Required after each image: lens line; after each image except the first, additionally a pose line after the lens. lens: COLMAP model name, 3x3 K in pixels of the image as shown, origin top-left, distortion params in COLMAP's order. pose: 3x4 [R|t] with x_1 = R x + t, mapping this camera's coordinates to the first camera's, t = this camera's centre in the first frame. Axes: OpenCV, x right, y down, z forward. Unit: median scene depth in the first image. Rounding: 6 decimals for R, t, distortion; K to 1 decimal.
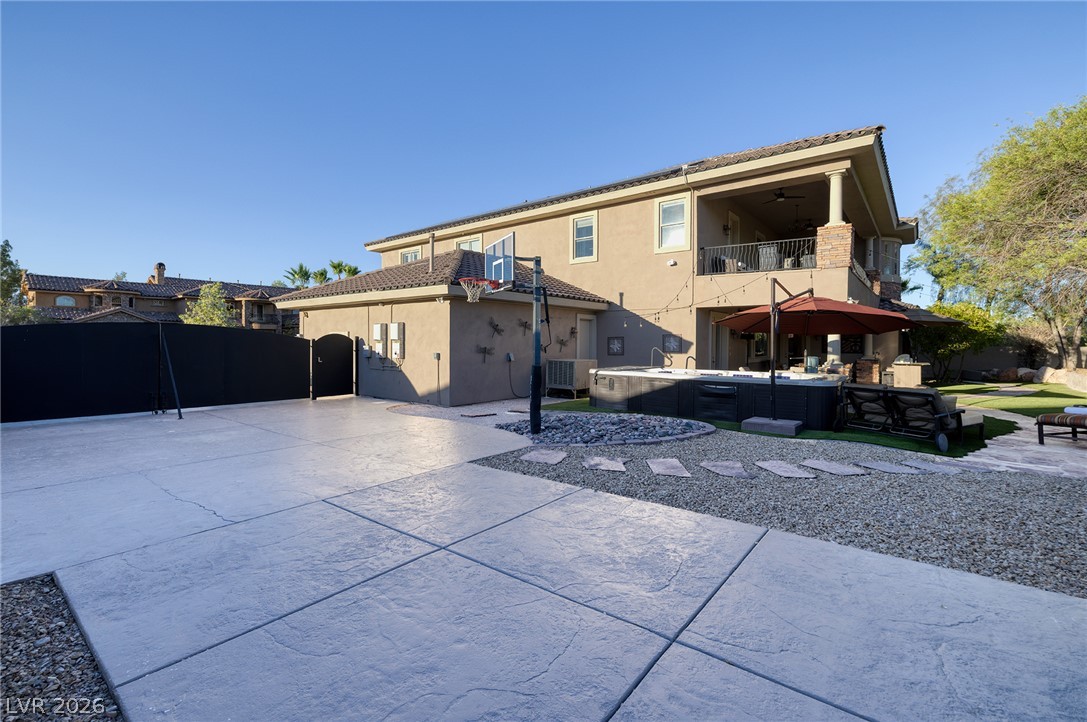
lens RADIAL K [[462.5, 0, 544.5], [0, 462.5, 357.3], [0, 0, 1]] dist [0.001048, -0.000138]
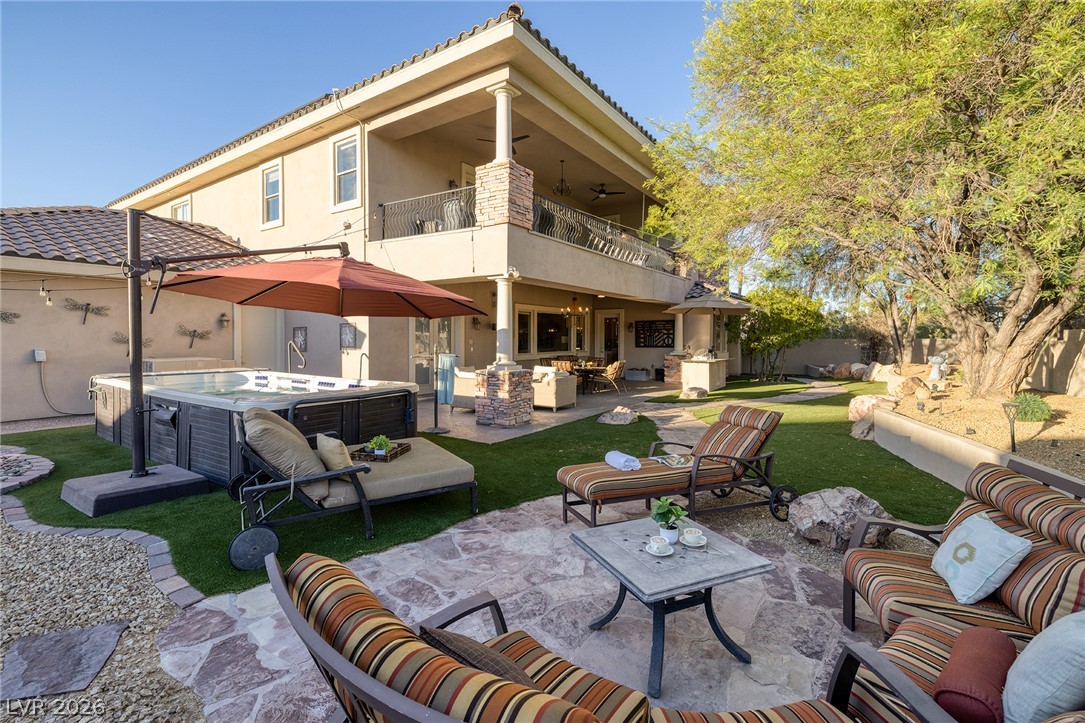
lens RADIAL K [[461.7, 0, 541.8], [0, 461.7, 357.9], [0, 0, 1]] dist [0.001048, -0.000138]
pose [[0.997285, -0.006065, 0.073393, 0.509237], [0.005171, 0.999910, 0.012360, -0.001632], [-0.073462, -0.011947, 0.997226, 0.237672]]
